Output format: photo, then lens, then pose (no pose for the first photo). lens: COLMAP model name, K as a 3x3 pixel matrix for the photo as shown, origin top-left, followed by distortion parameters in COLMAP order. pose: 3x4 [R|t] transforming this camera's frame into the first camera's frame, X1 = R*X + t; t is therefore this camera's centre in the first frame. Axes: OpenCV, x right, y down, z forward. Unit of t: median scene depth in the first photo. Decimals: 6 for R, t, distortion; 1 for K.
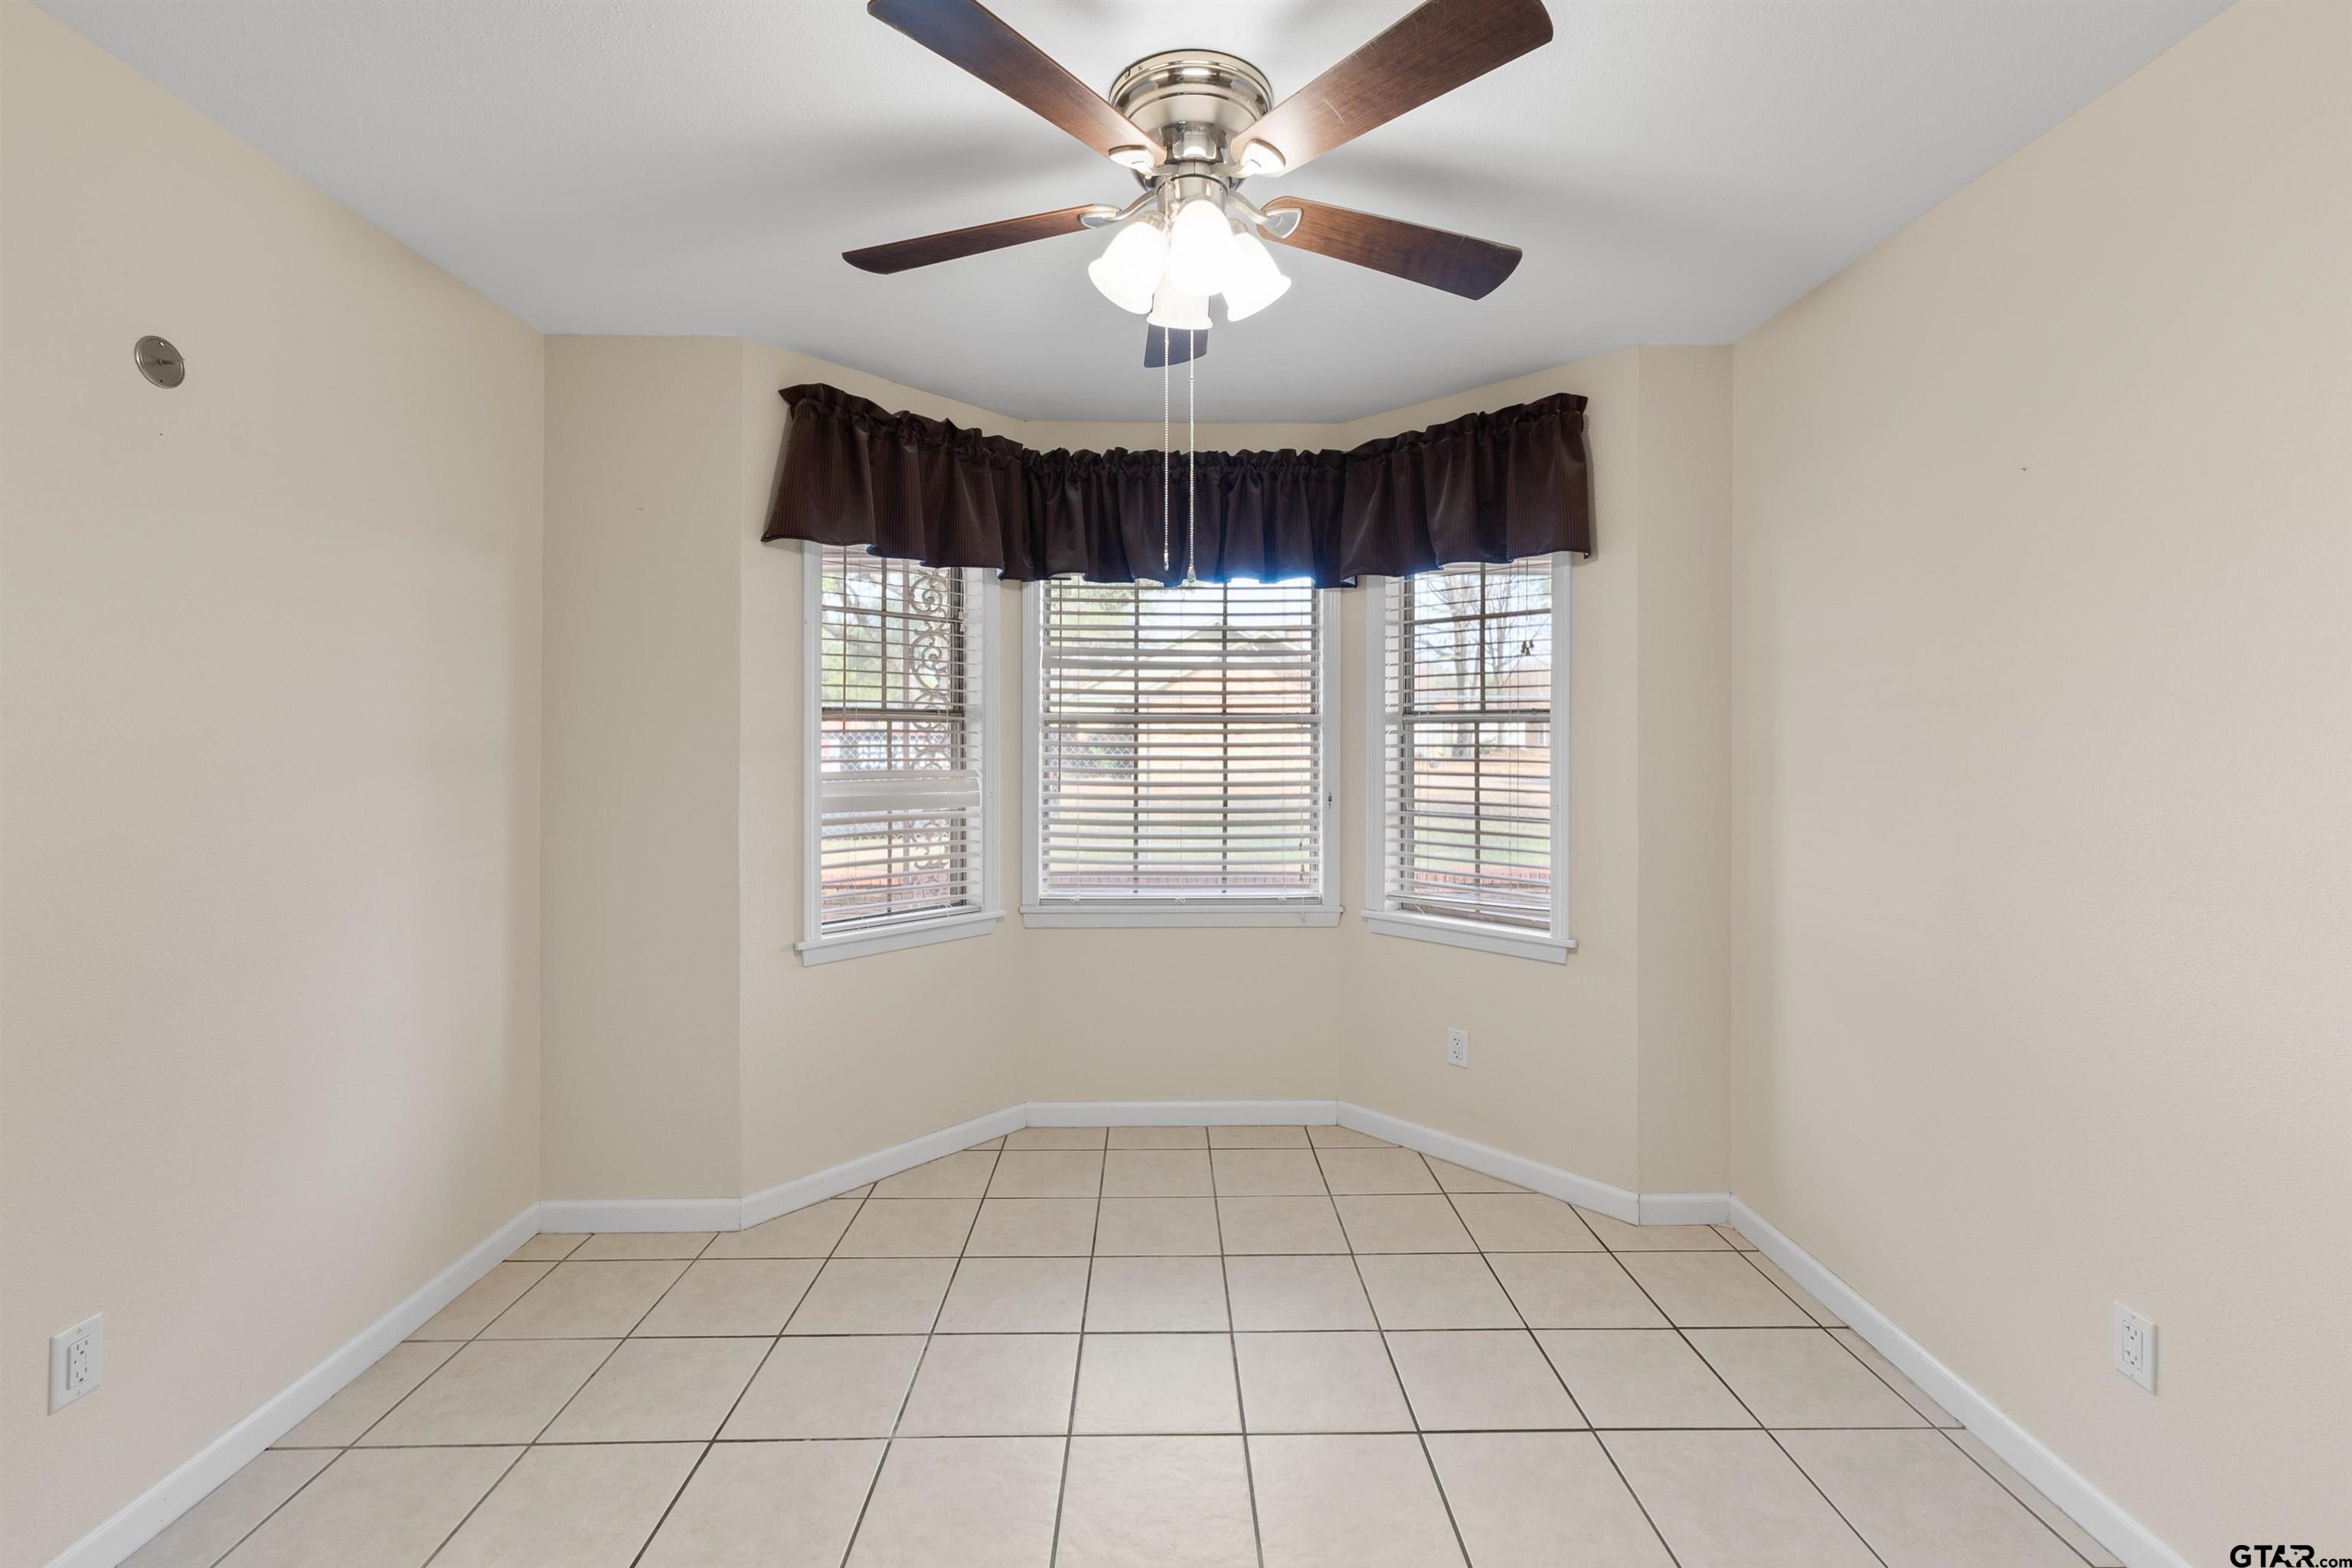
lens RADIAL K [[1013.4, 0, 1172.5], [0, 1013.4, 765.4], [0, 0, 1]] dist [-0.001806, 0.000067]
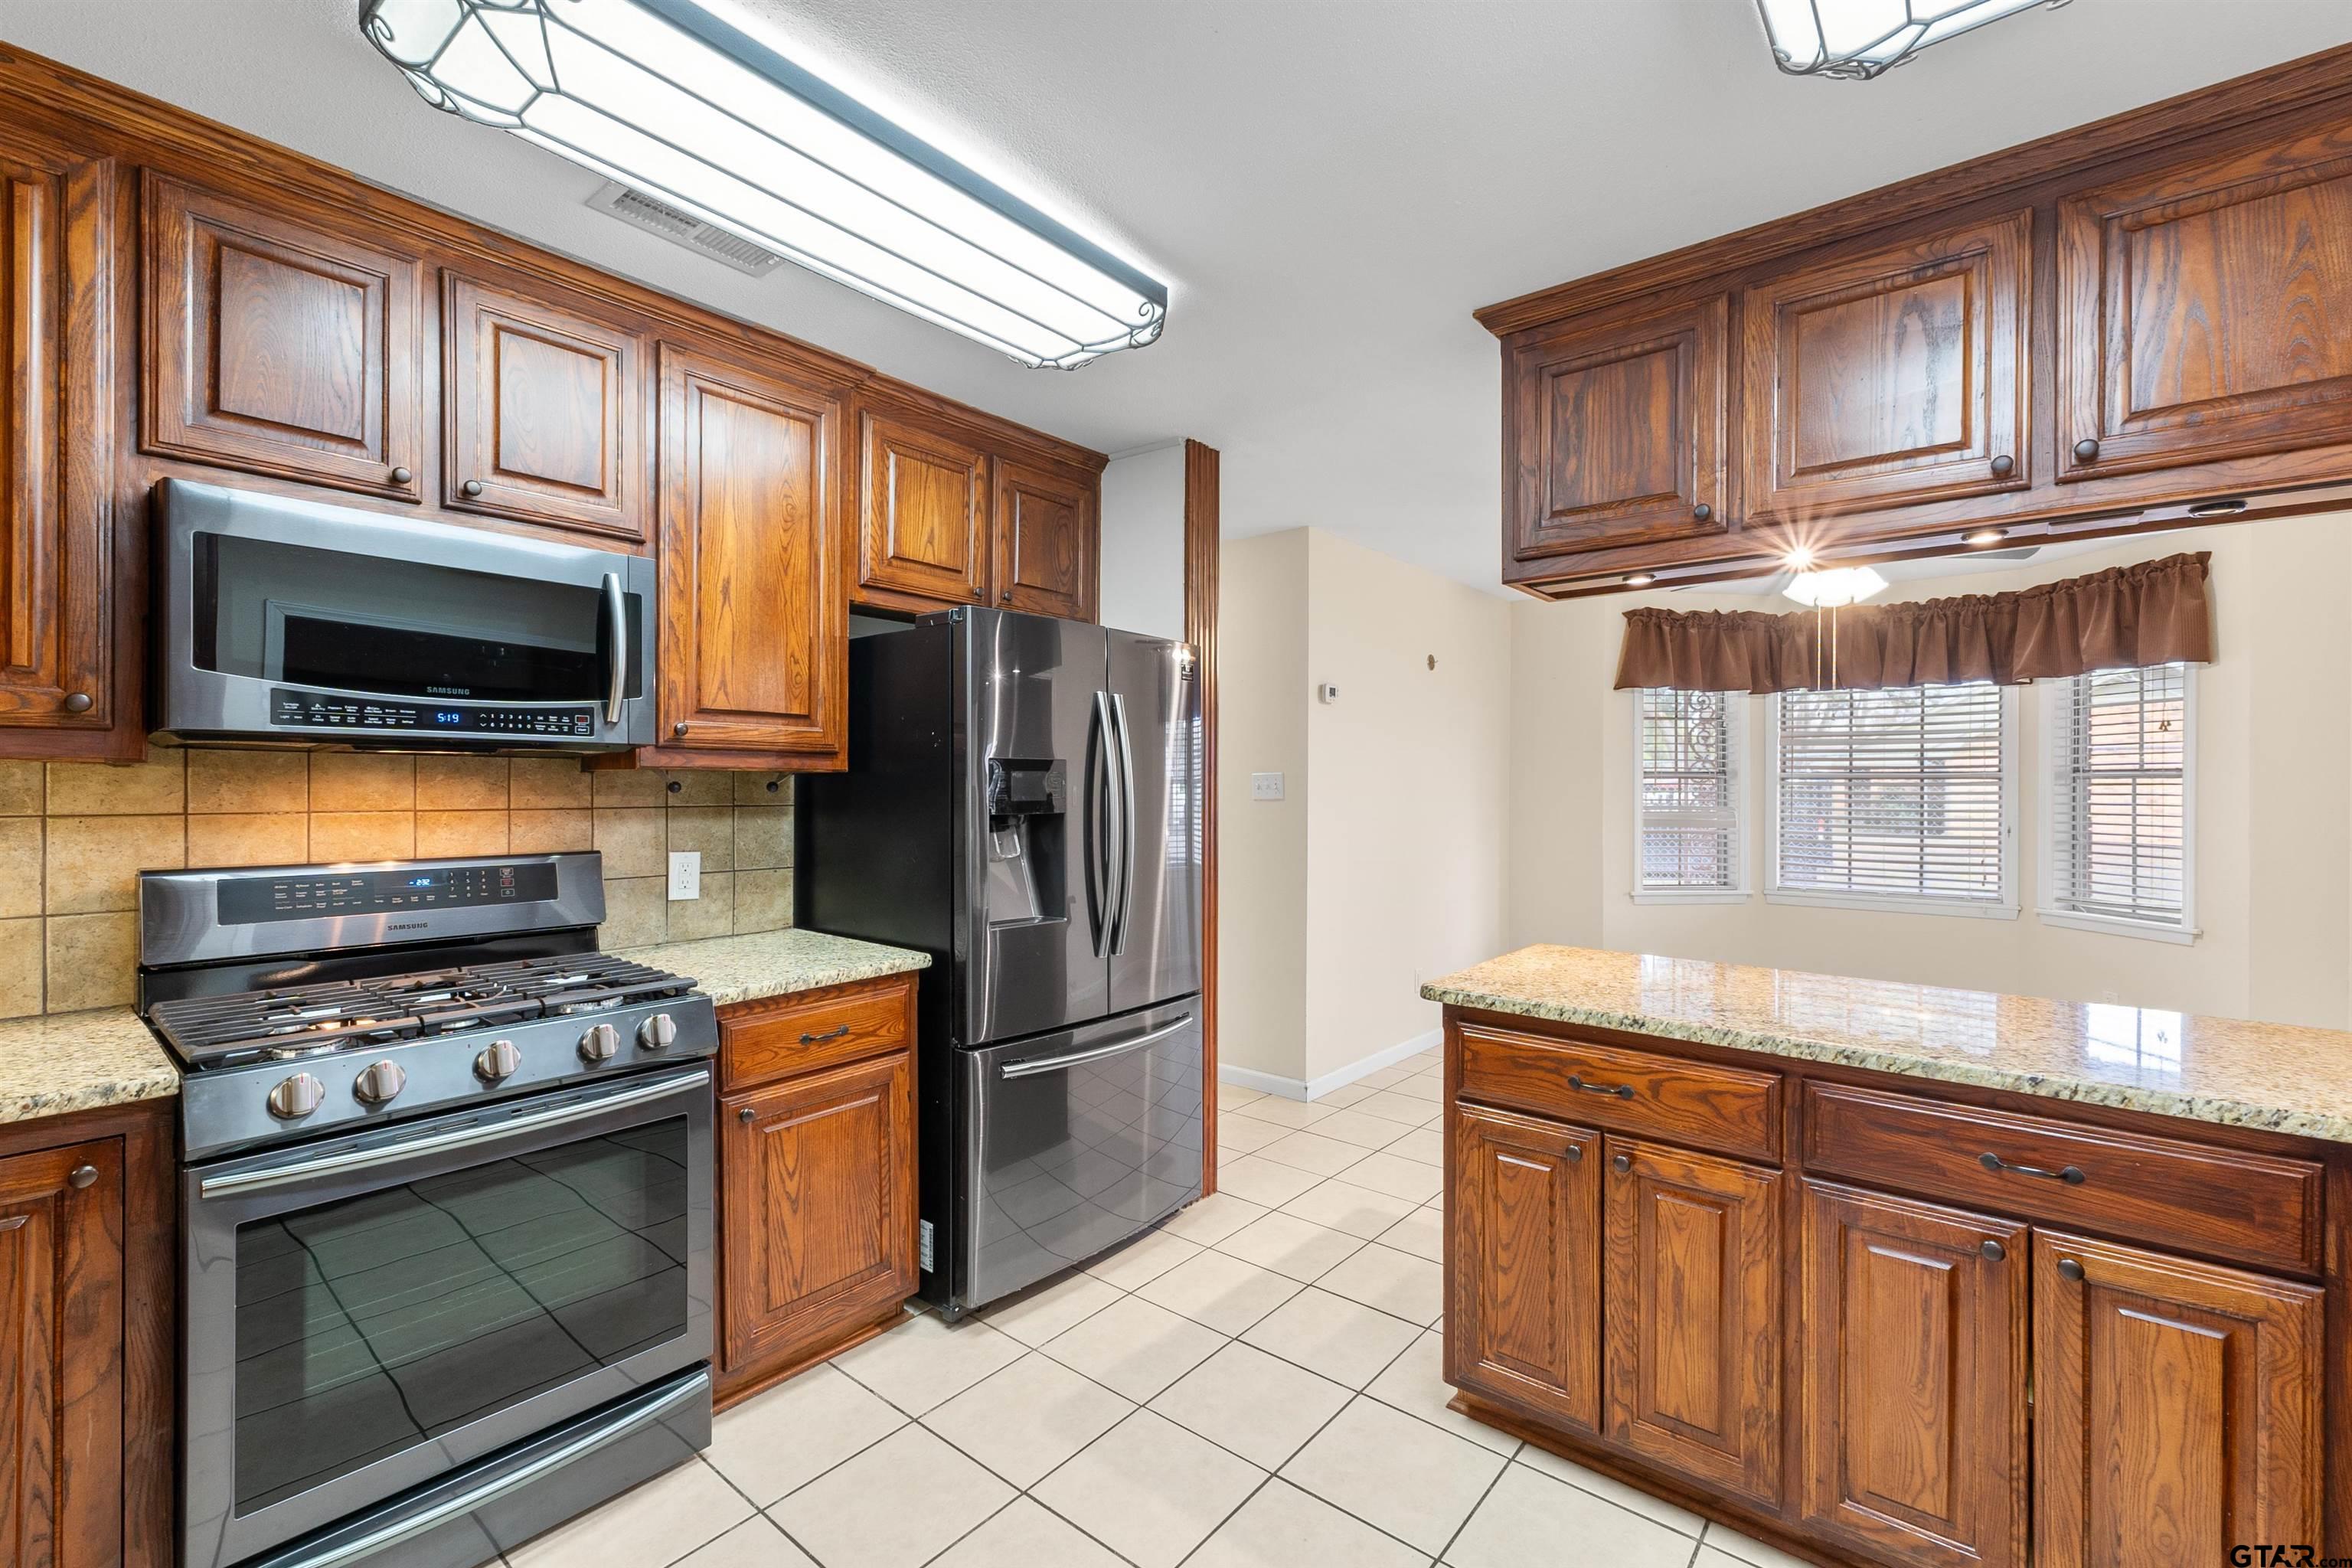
lens RADIAL K [[1013.4, 0, 1164.7], [0, 1013.4, 782.6], [0, 0, 1]] dist [-0.001806, 0.000067]
pose [[0.759732, -0.000843, -0.650236, 0.197176], [-0.018883, 0.999549, -0.023359, 0.023378], [0.649963, 0.030025, 0.759373, -0.963119]]
